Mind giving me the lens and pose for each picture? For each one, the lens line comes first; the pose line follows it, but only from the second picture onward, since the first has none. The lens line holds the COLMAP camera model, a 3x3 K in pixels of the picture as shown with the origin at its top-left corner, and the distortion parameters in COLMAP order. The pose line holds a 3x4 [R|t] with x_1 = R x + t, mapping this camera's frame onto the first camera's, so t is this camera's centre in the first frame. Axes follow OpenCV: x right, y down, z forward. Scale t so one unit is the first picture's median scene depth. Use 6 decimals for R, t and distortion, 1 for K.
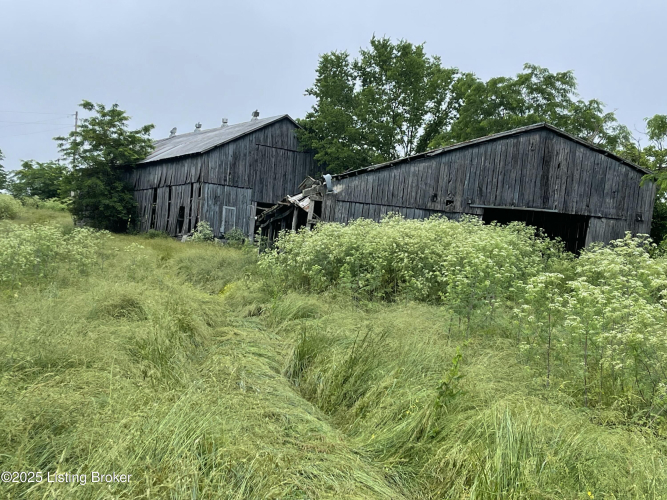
lens RADIAL K [[1026.3, 0, 334.2], [0, 1026.3, 249.3], [0, 0, 1]] dist [-0.036204, 0.000000]
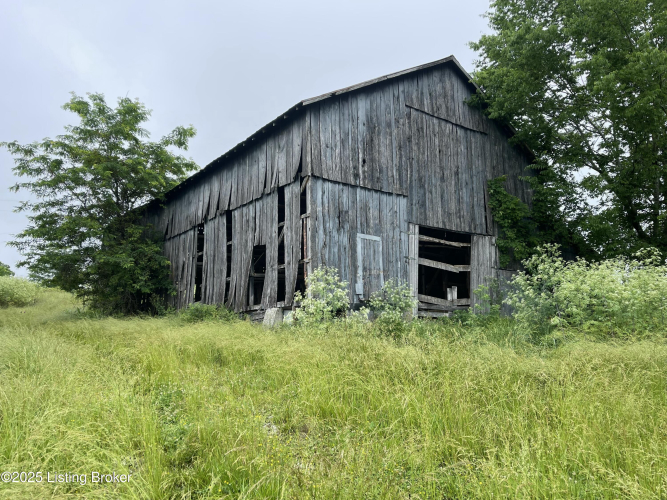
lens RADIAL K [[489.3, 0, 330.0], [0, 489.3, 250.8], [0, 0, 1]] dist [-0.052693, -0.032154]
pose [[0.994473, -0.074653, 0.073824, -0.133611], [0.083307, 0.989017, -0.122086, -0.010506], [-0.063899, 0.127561, 0.989770, 0.786269]]
